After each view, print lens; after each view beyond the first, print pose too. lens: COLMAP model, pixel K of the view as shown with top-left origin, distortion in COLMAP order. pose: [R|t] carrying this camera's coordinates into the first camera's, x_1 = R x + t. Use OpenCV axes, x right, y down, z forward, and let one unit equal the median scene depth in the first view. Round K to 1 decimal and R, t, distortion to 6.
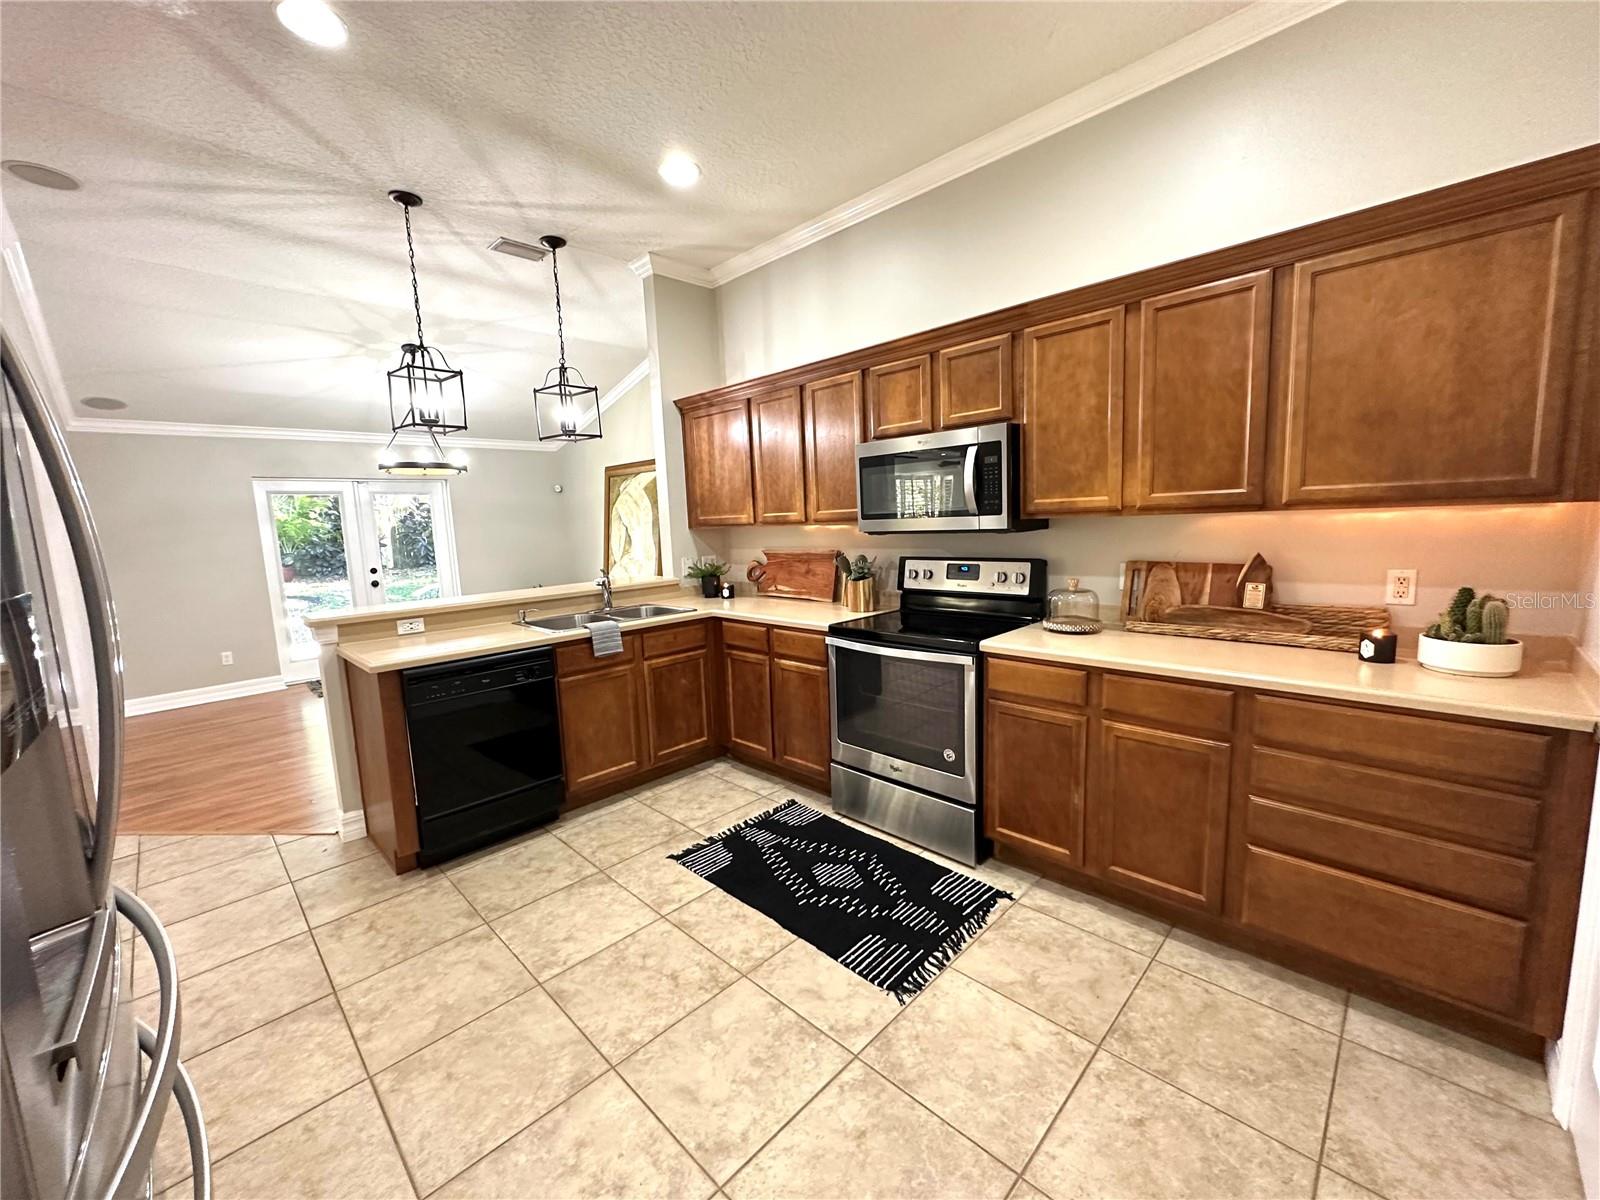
lens RADIAL K [[636.4, 0, 800.0], [0, 636.4, 600.0], [0, 0, 1]] dist [-0.002169, -0.000335]
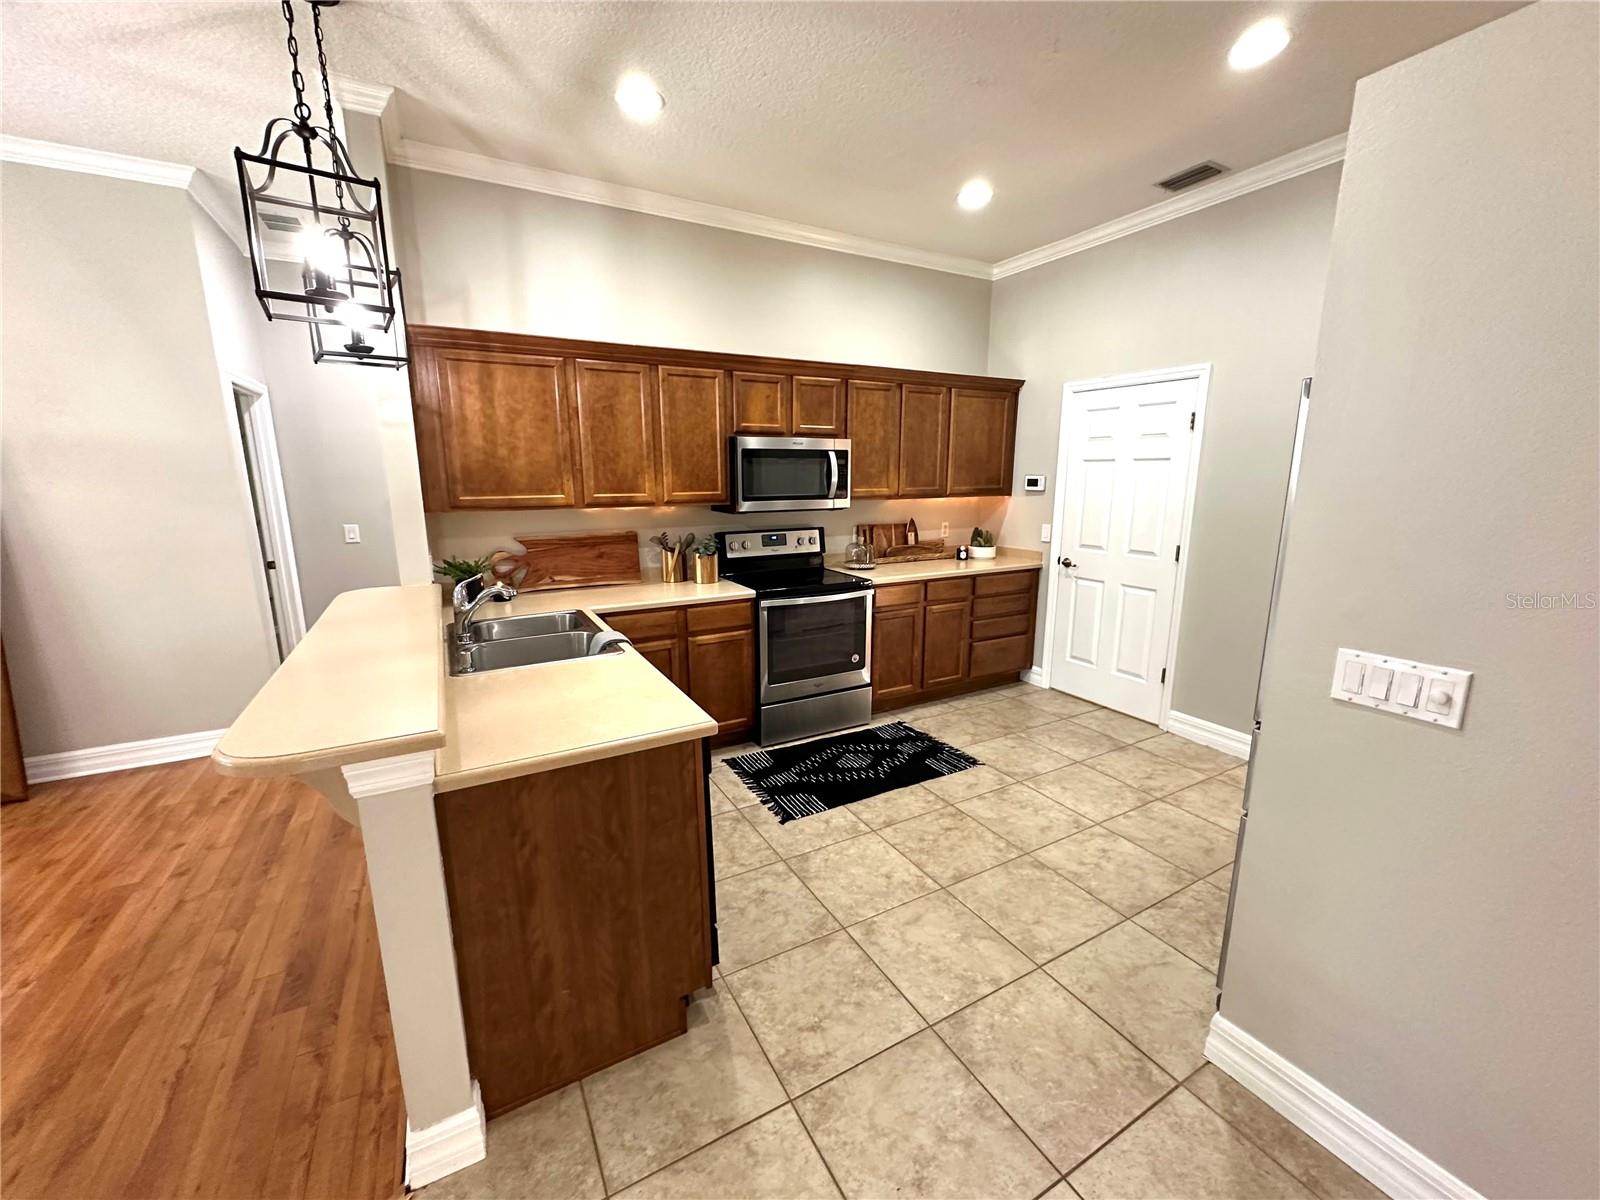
lens RADIAL K [[636.4, 0, 800.0], [0, 636.4, 600.0], [0, 0, 1]] dist [-0.002169, -0.000335]
pose [[0.278722, -0.153151, 0.948082, -1.321482], [0.112590, 0.985606, 0.126112, -0.106938], [-0.953749, 0.071594, 0.291953, 0.734047]]
